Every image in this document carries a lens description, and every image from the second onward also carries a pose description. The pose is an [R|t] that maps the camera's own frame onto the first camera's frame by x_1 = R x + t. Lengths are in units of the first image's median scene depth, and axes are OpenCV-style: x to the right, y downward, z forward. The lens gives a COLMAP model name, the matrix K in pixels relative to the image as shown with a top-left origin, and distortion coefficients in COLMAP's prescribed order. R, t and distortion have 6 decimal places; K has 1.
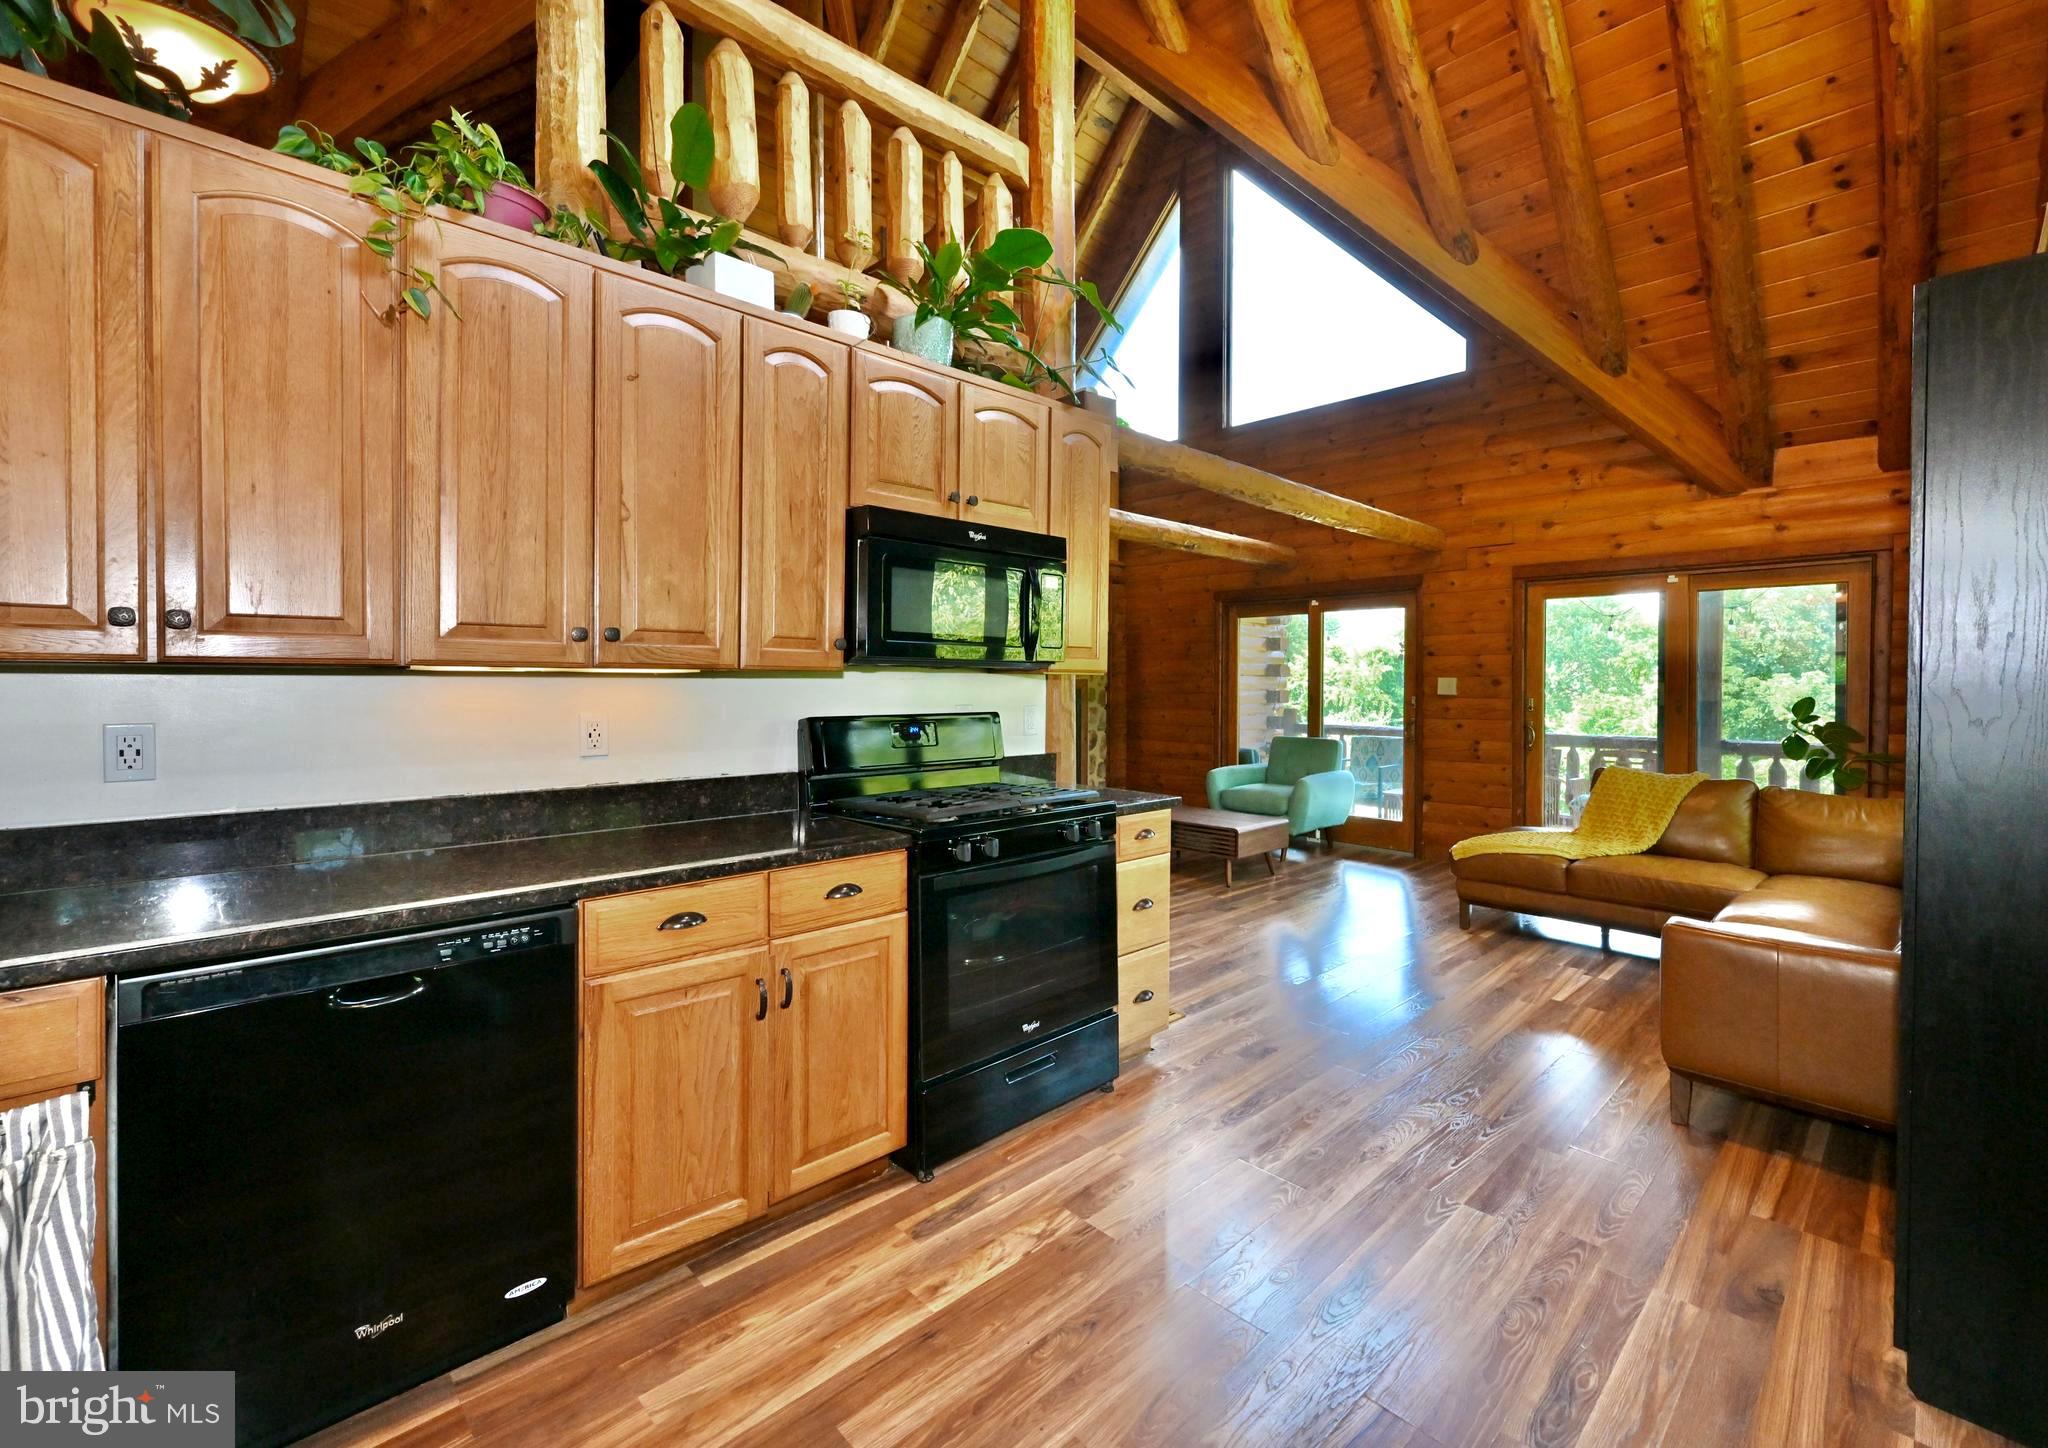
lens RADIAL K [[886.8, 0, 1091.5], [0, 886.8, 694.2], [0, 0, 1]] dist [0.006900, -0.000707]
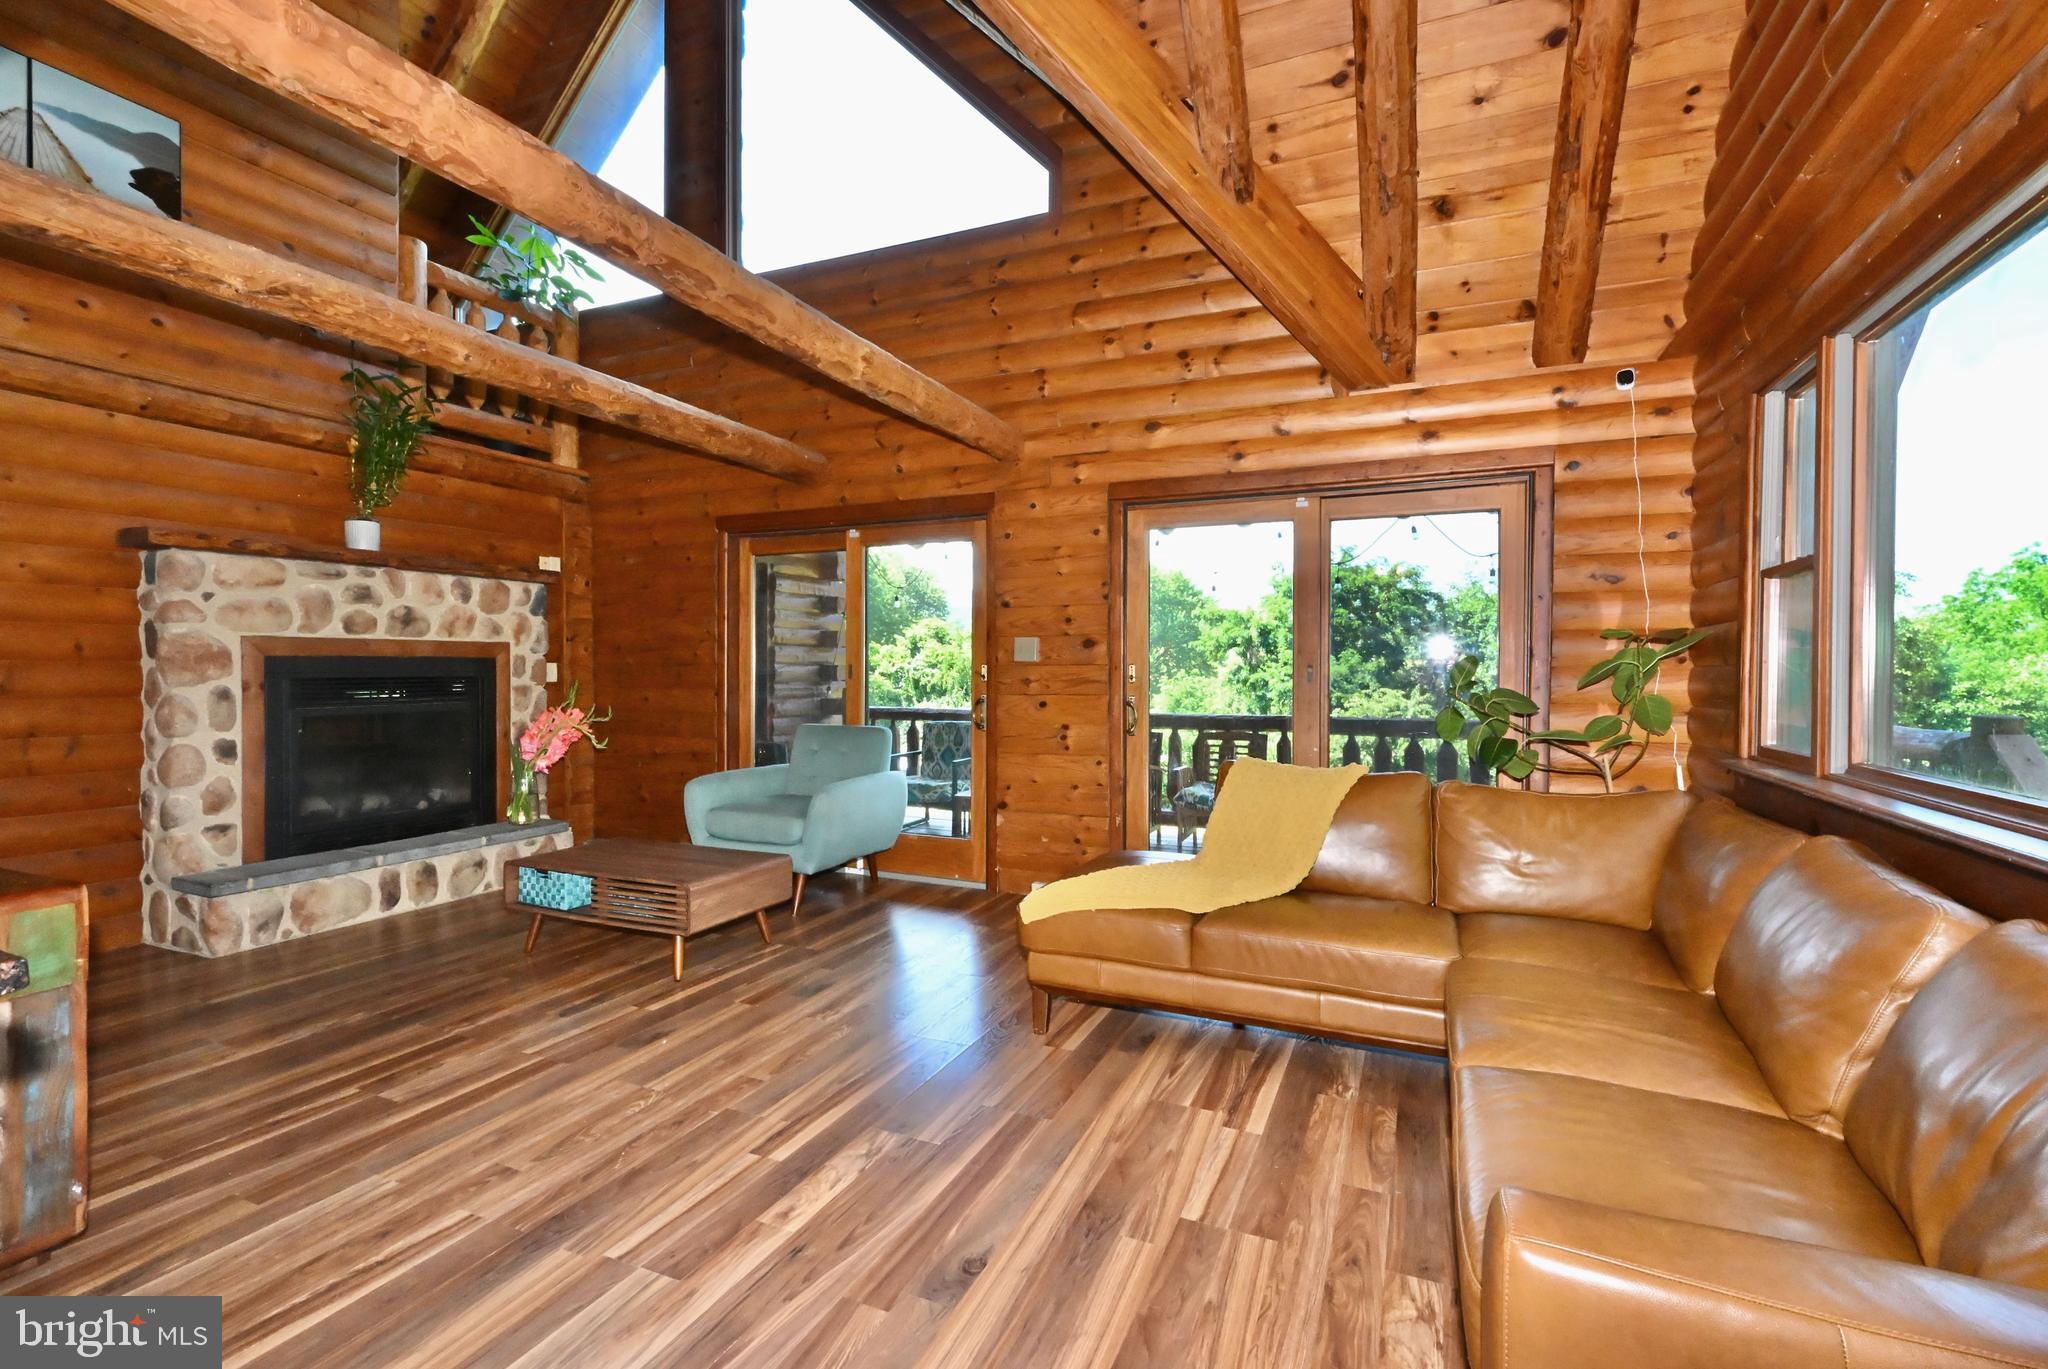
lens RADIAL K [[918.8, 0, 1022.3], [0, 918.8, 678.9], [0, 0, 1]] dist [0.001757, 0.000705]
pose [[0.939527, -0.004673, 0.342444, 0.154990], [0.005090, 0.999987, -0.000319, 0.016205], [-0.342438, 0.002043, 0.939538, 0.329663]]
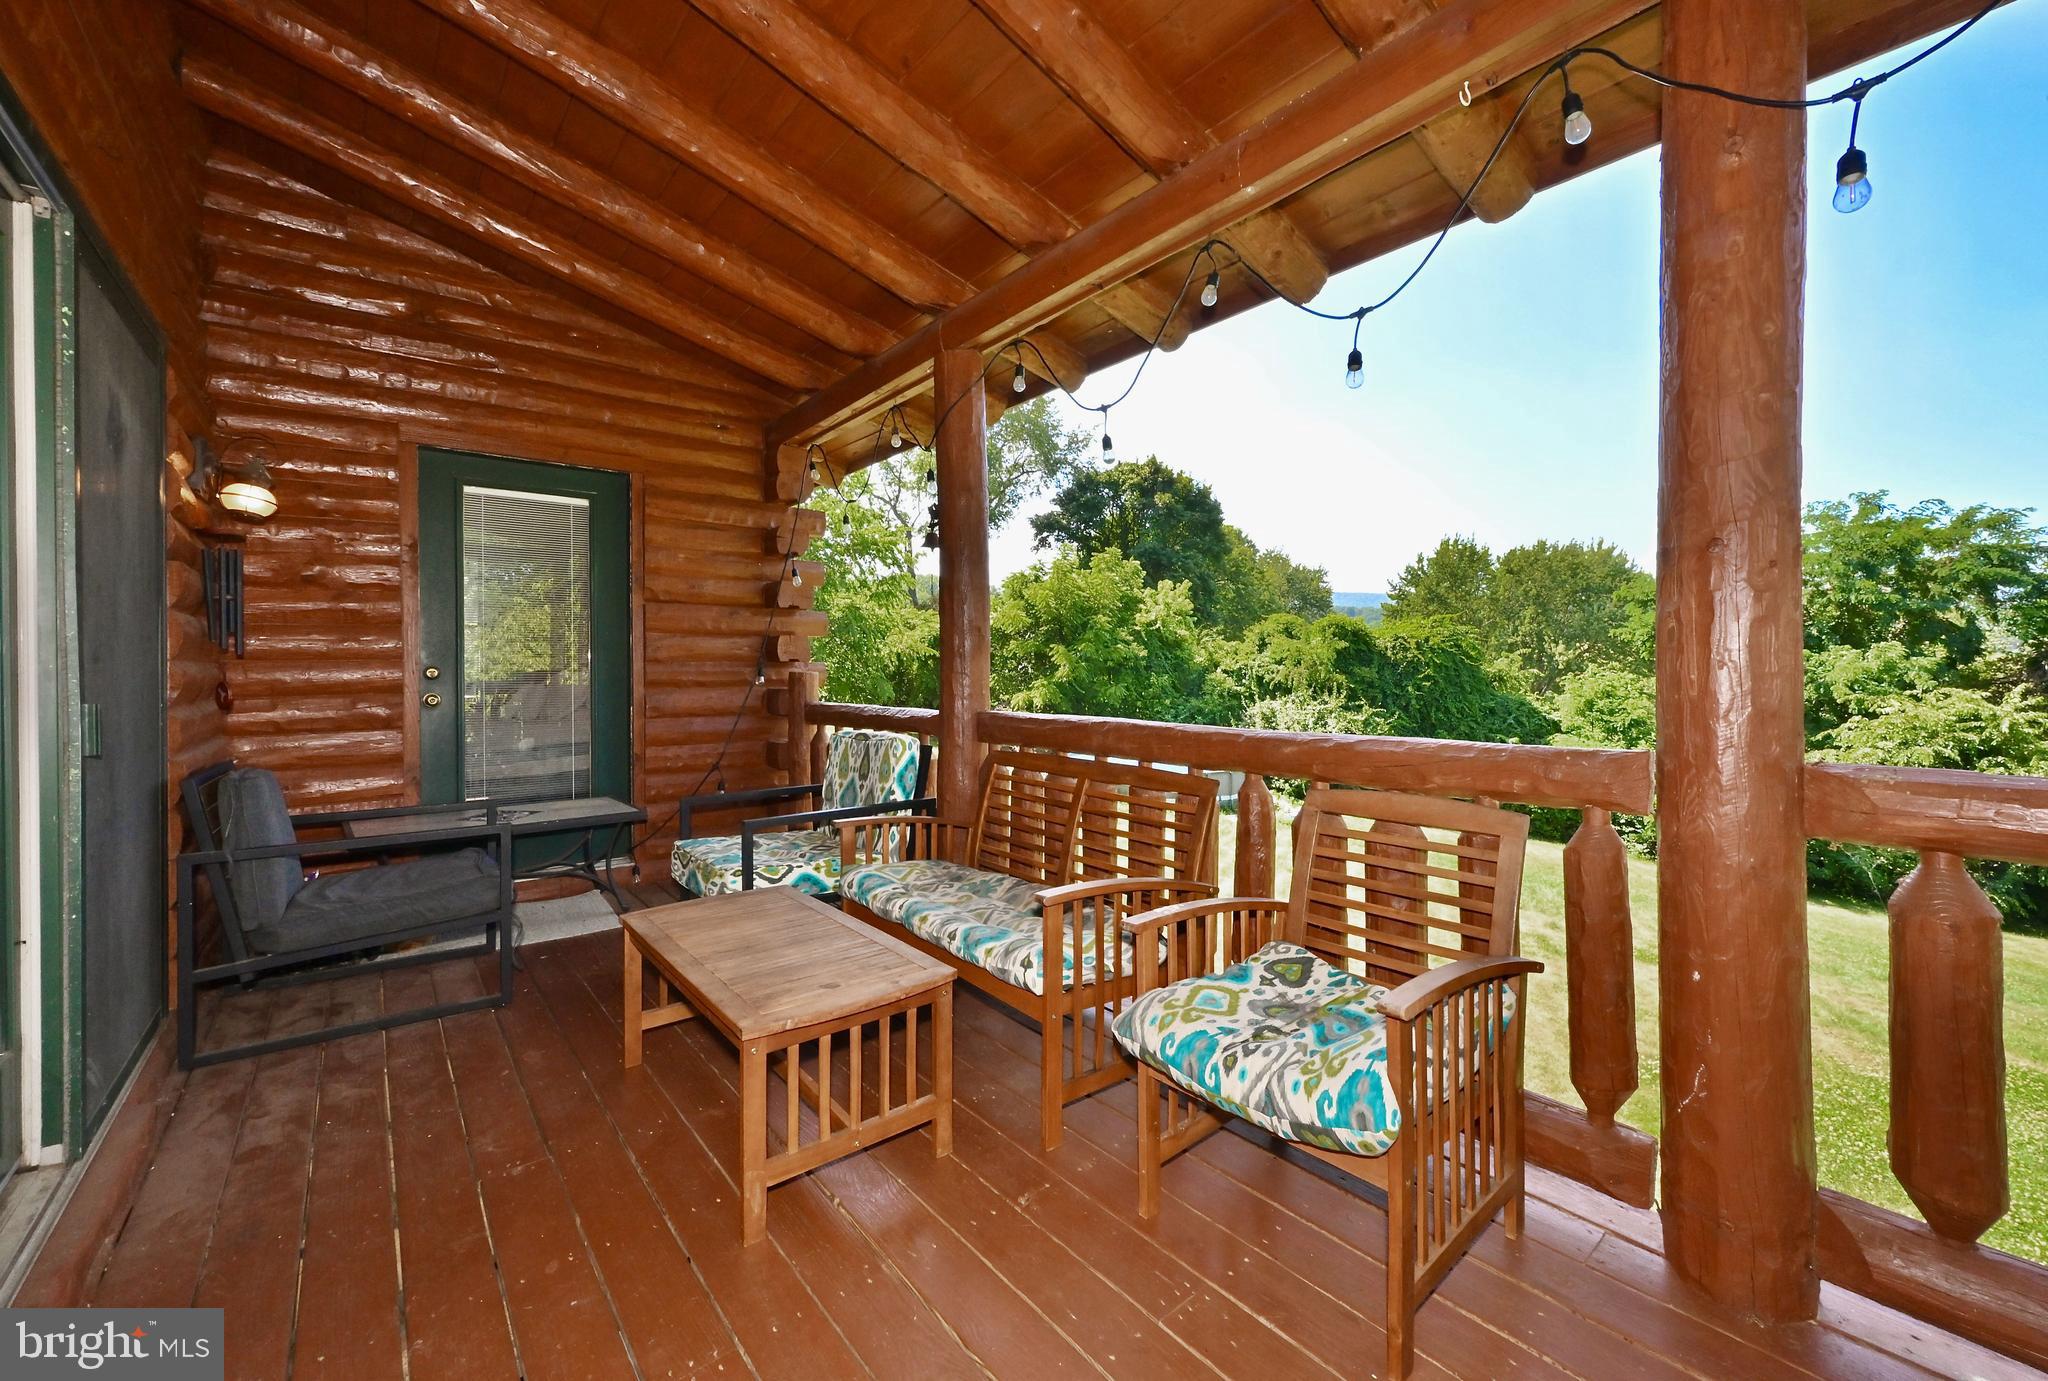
lens RADIAL K [[815.3, 0, 1011.7], [0, 815.3, 674.9], [0, 0, 1]] dist [-0.009629, 0.000079]
pose [[0.991820, -0.005327, -0.127536, 0.693940], [0.004349, 0.999959, -0.007946, 0.038470], [0.127574, 0.007326, 0.991802, 0.995838]]
